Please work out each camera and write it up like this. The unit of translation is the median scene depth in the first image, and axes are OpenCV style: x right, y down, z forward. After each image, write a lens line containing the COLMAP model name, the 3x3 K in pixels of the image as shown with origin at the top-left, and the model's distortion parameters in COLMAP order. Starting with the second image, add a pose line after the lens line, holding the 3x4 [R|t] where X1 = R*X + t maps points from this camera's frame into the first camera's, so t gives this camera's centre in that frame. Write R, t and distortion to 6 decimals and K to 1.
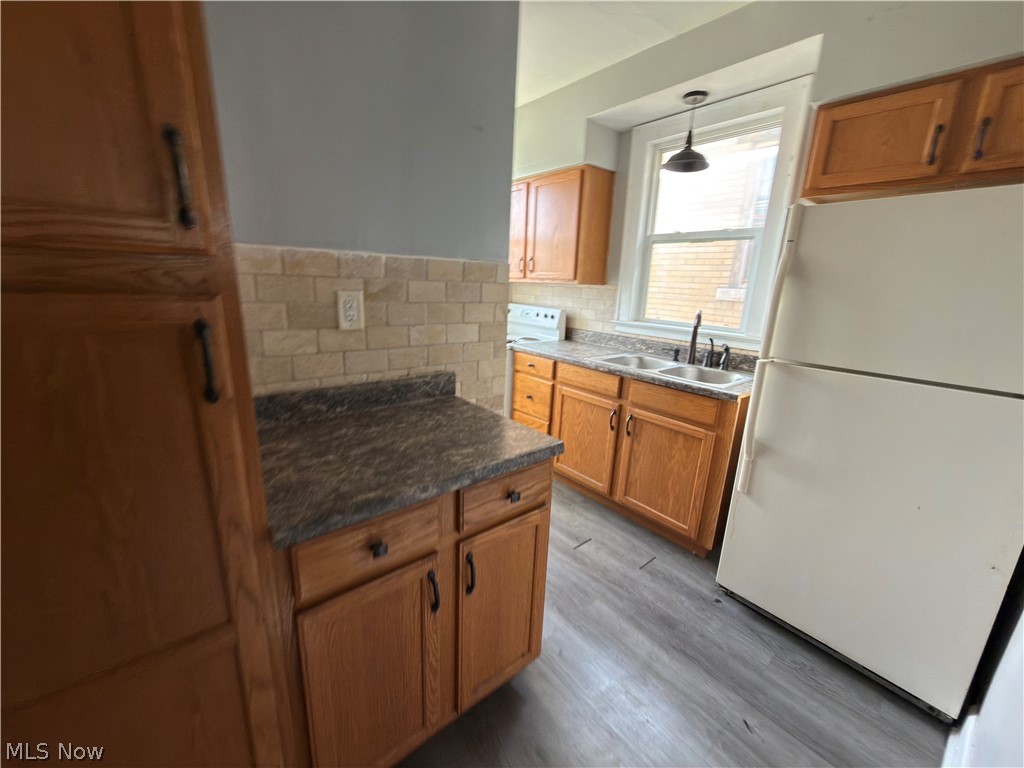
lens RADIAL K [[411.2, 0, 525.4], [0, 411.2, 387.3], [0, 0, 1]] dist [-0.001795, 0.000986]
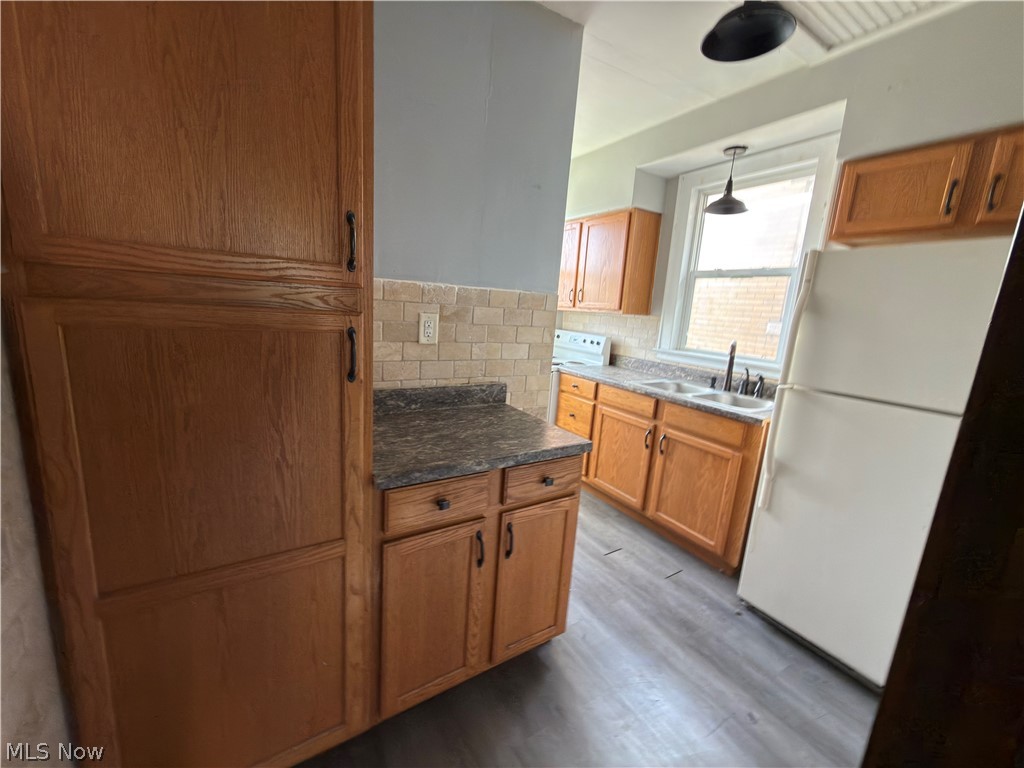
lens RADIAL K [[411.2, 0, 524.8], [0, 411.2, 388.9], [0, 0, 1]] dist [-0.001795, 0.000986]
pose [[0.991179, 0.050794, -0.122412, 0.018095], [-0.058333, 0.996563, -0.058811, 0.030148], [0.119004, 0.065433, 0.990735, -0.113490]]
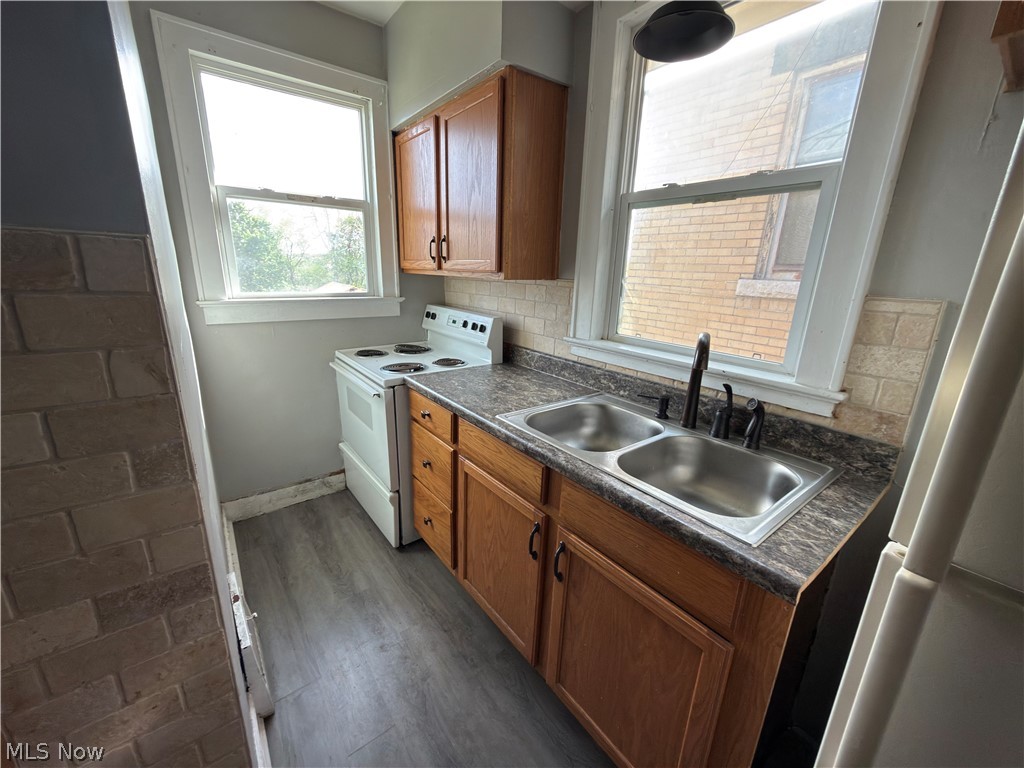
lens RADIAL K [[411.2, 0, 521.3], [0, 411.2, 393.7], [0, 0, 1]] dist [-0.001795, 0.000986]
pose [[0.999198, 0.001390, -0.040024, 0.211141], [0.000164, 0.999247, 0.038799, -0.127426], [0.040048, -0.038774, 0.998445, 0.468502]]
